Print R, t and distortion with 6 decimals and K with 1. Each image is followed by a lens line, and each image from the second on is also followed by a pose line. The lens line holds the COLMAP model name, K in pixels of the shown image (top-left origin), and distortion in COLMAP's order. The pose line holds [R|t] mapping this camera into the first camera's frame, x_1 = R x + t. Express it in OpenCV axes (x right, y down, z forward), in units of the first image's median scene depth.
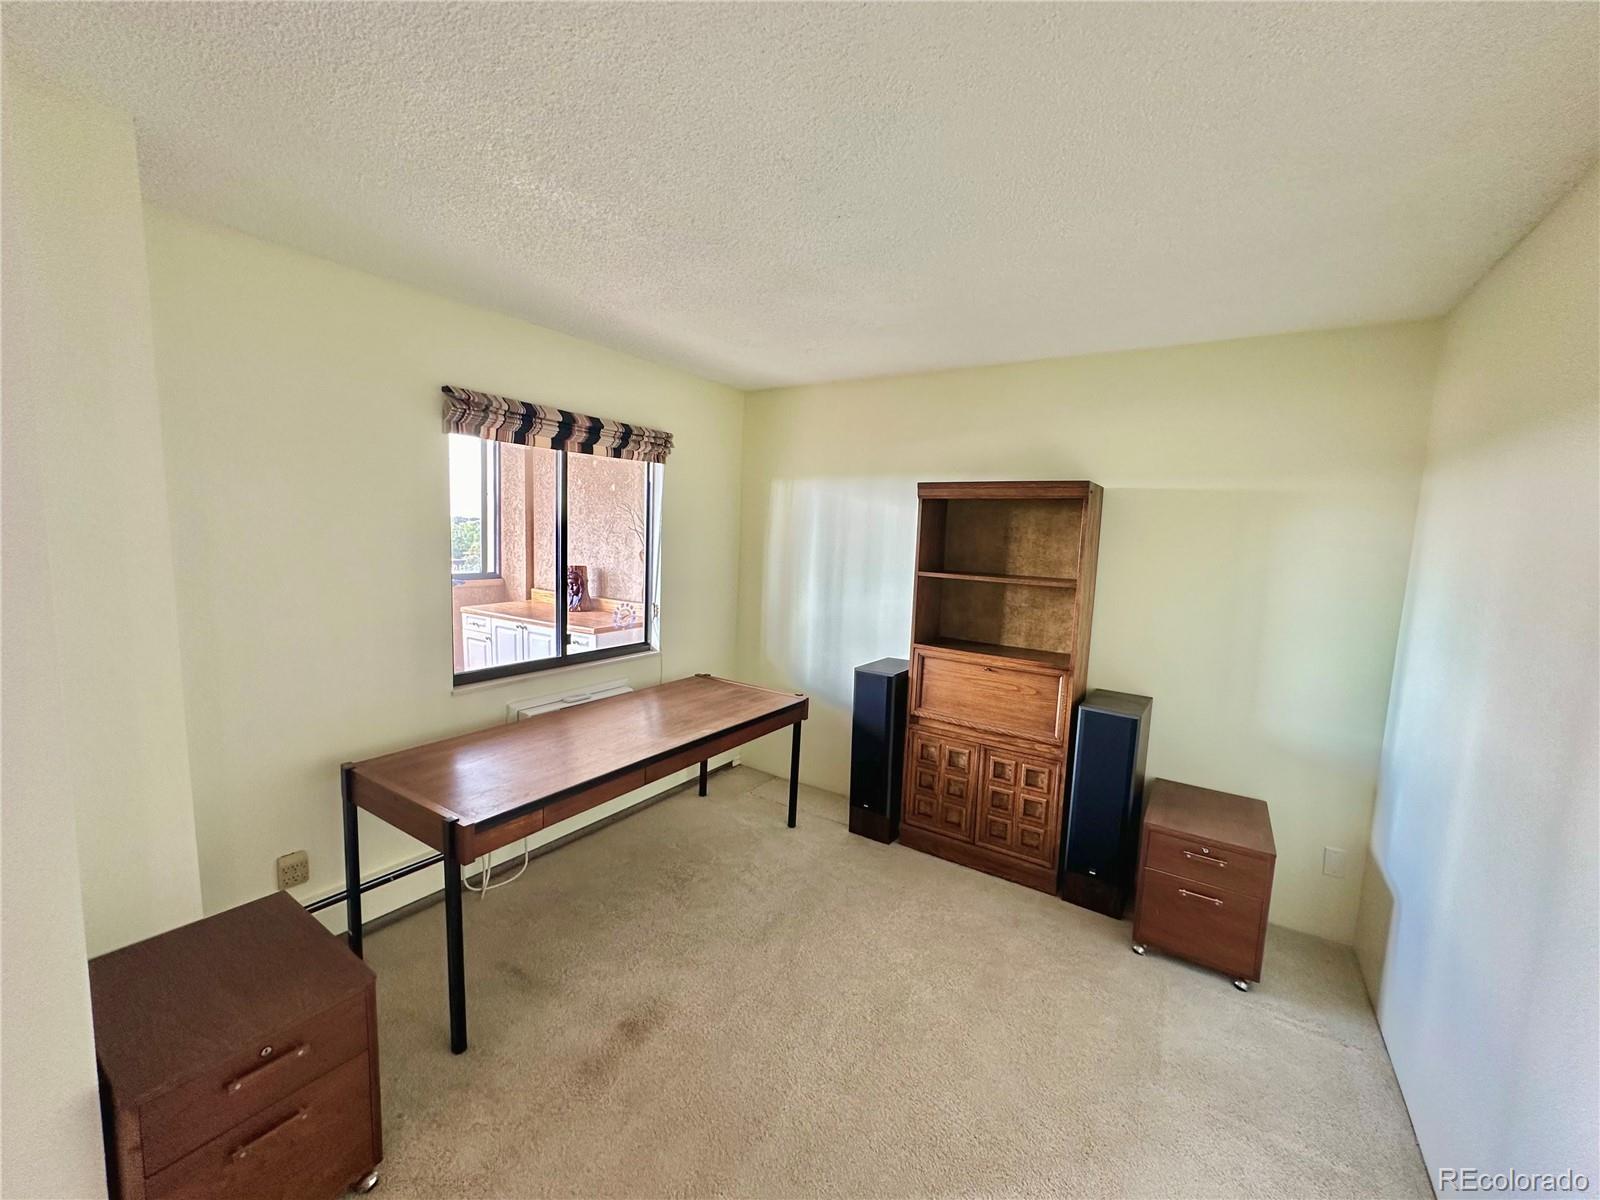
lens RADIAL K [[639.8, 0, 807.7], [0, 639.8, 594.4], [0, 0, 1]] dist [-0.005617, 0.001079]
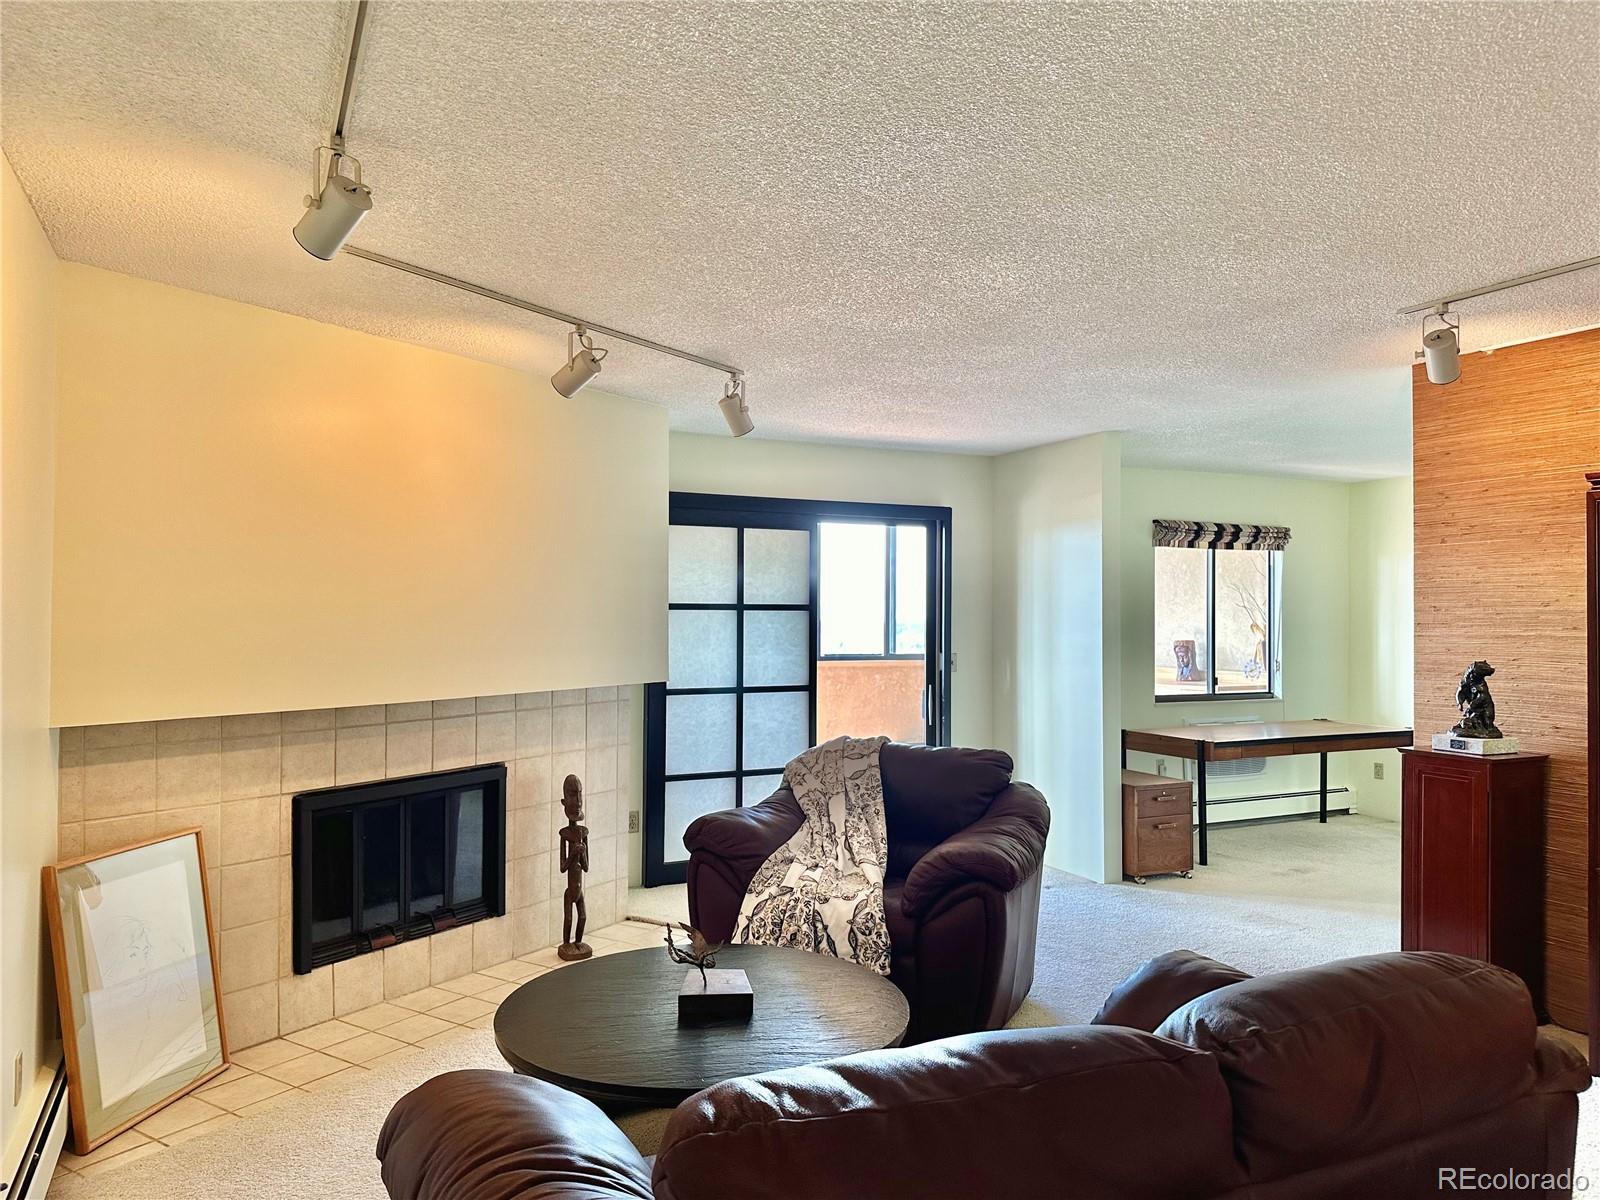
lens RADIAL K [[1119.8, 0, 795.5], [0, 1119.8, 602.0], [0, 0, 1]] dist [0.062764, -0.083169]
pose [[0.855088, -0.043399, -0.516663, 0.121609], [-0.022087, 0.992537, -0.119927, 0.217405], [0.518012, 0.113959, 0.847748, -1.608721]]
